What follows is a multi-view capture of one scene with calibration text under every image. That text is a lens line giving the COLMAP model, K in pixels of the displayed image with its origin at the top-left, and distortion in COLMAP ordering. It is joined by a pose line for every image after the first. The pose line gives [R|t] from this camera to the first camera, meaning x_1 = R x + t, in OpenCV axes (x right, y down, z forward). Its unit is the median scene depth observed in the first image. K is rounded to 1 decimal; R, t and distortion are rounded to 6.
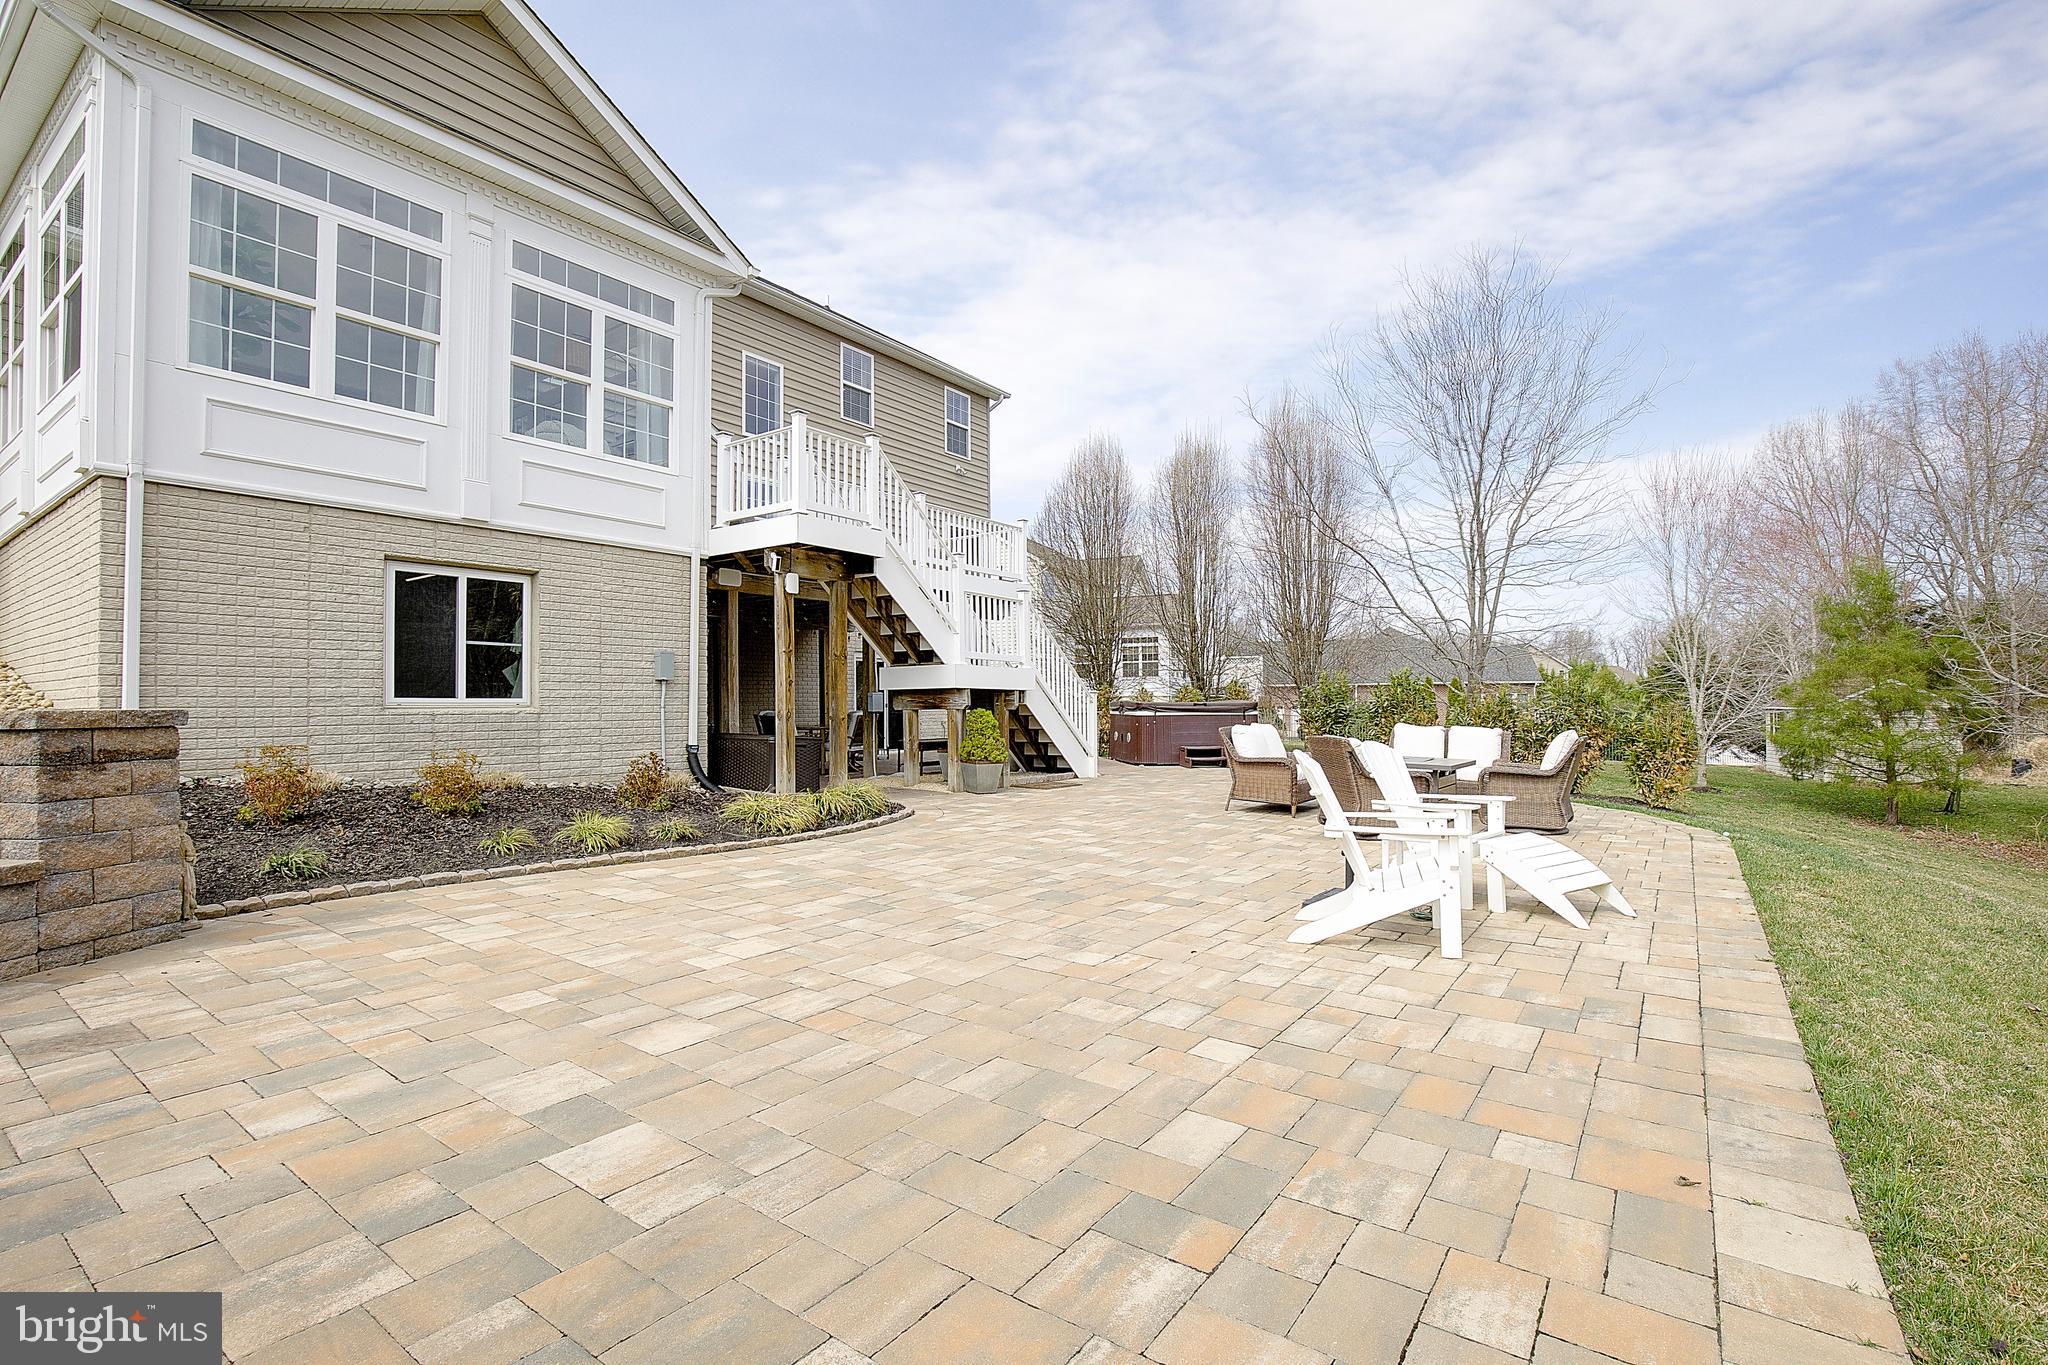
lens RADIAL K [[944.9, 0, 1034.0], [0, 944.9, 697.3], [0, 0, 1]] dist [-0.033237, 0.005606]
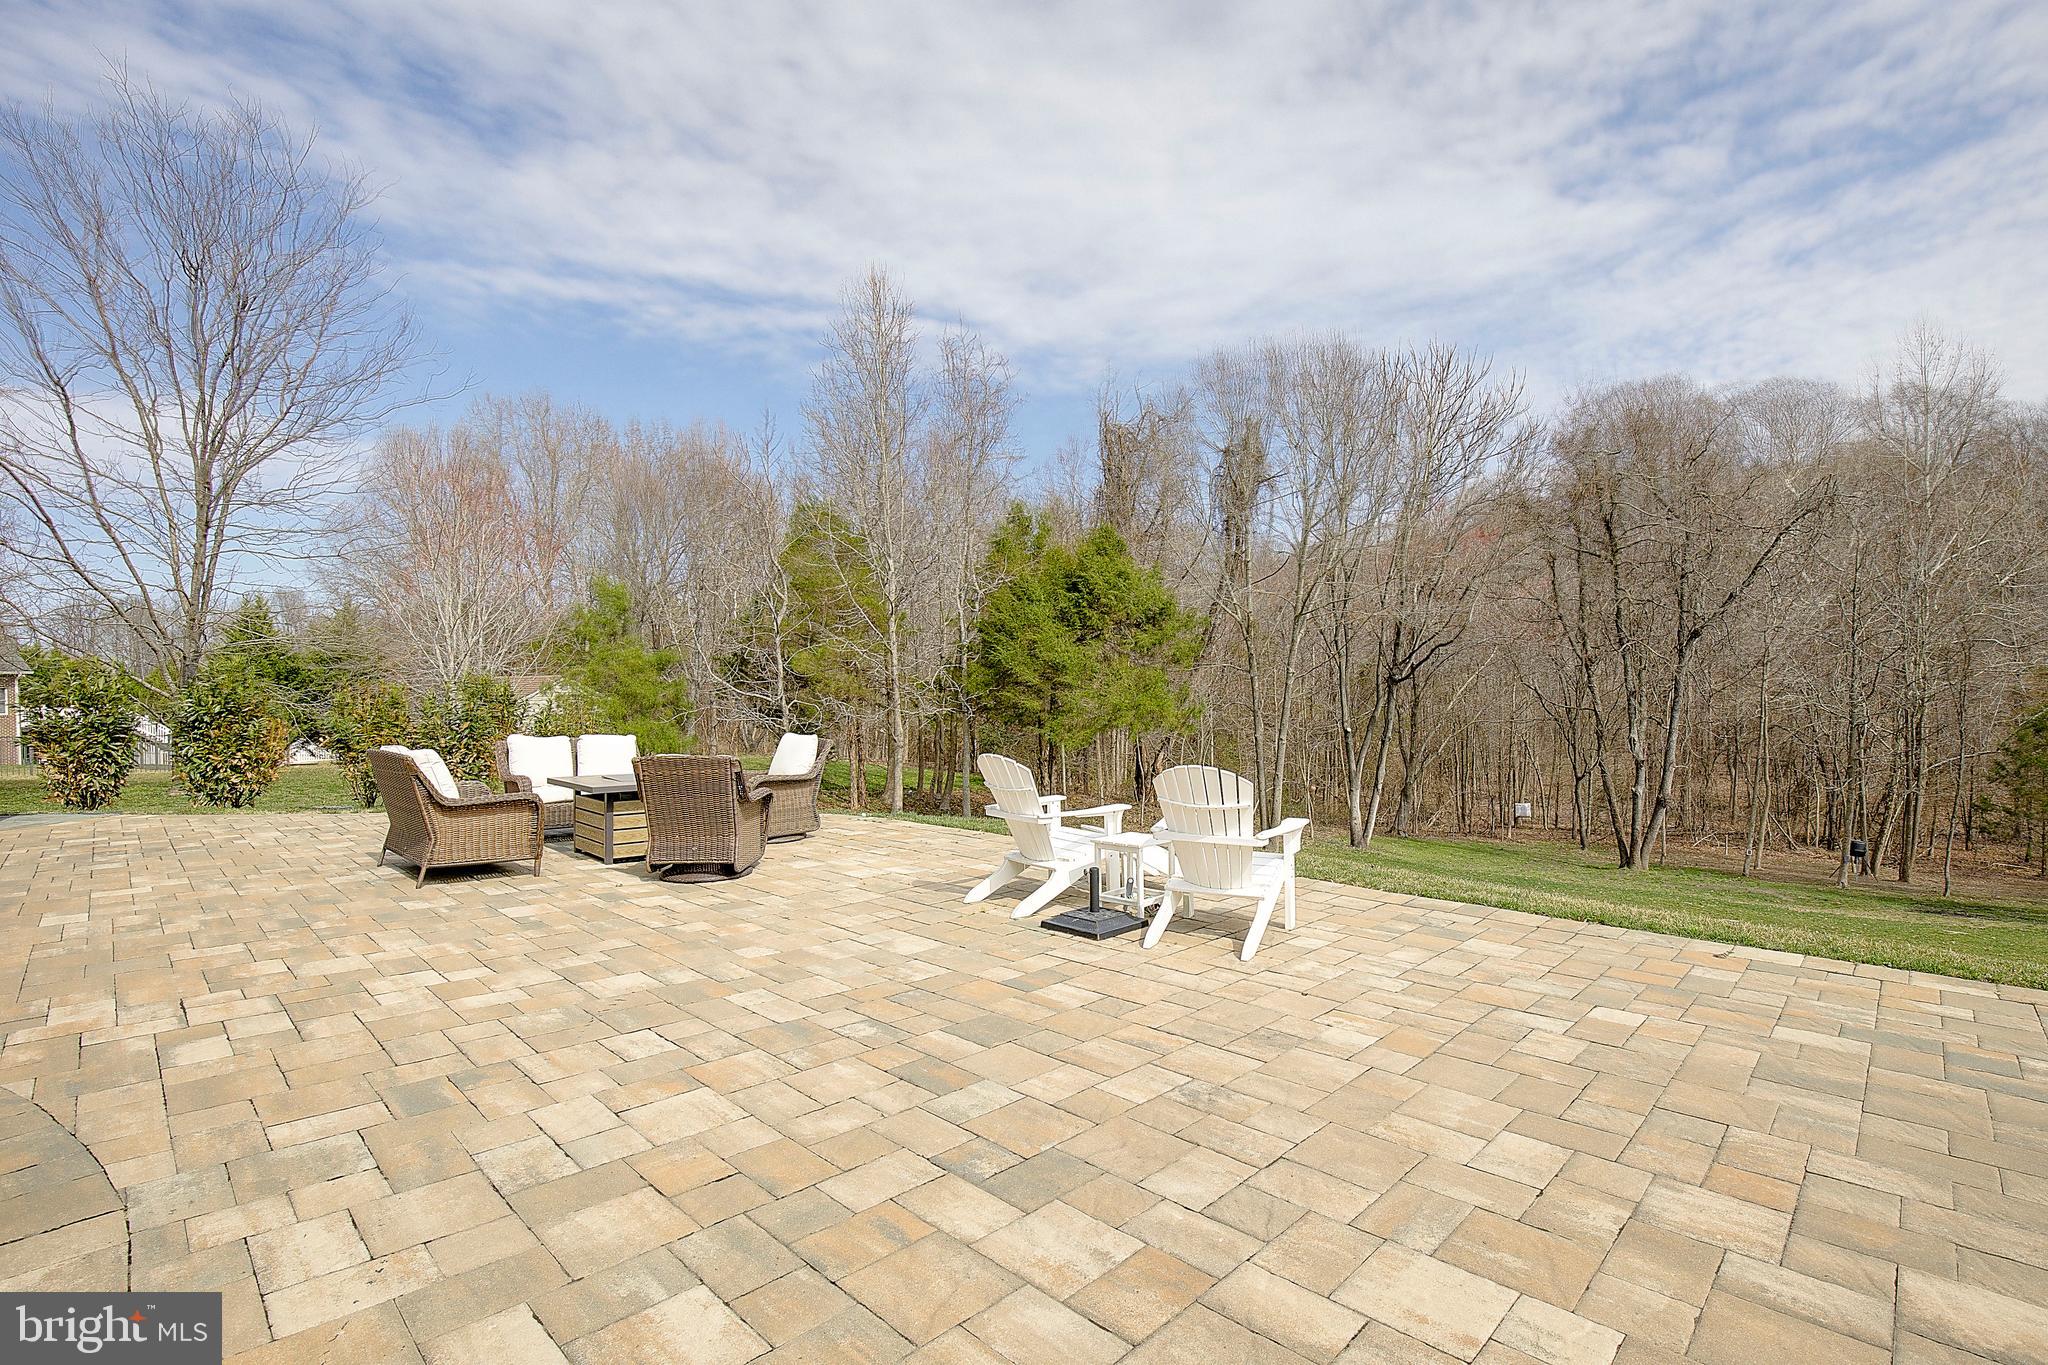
lens RADIAL K [[944.9, 0, 1041.8], [0, 944.9, 692.9], [0, 0, 1]] dist [-0.033237, 0.005606]
pose [[0.146902, -0.003165, 0.989146, -0.863031], [-0.000498, 0.999995, 0.003274, -0.028445], [-0.989151, -0.000973, 0.146899, 1.252167]]
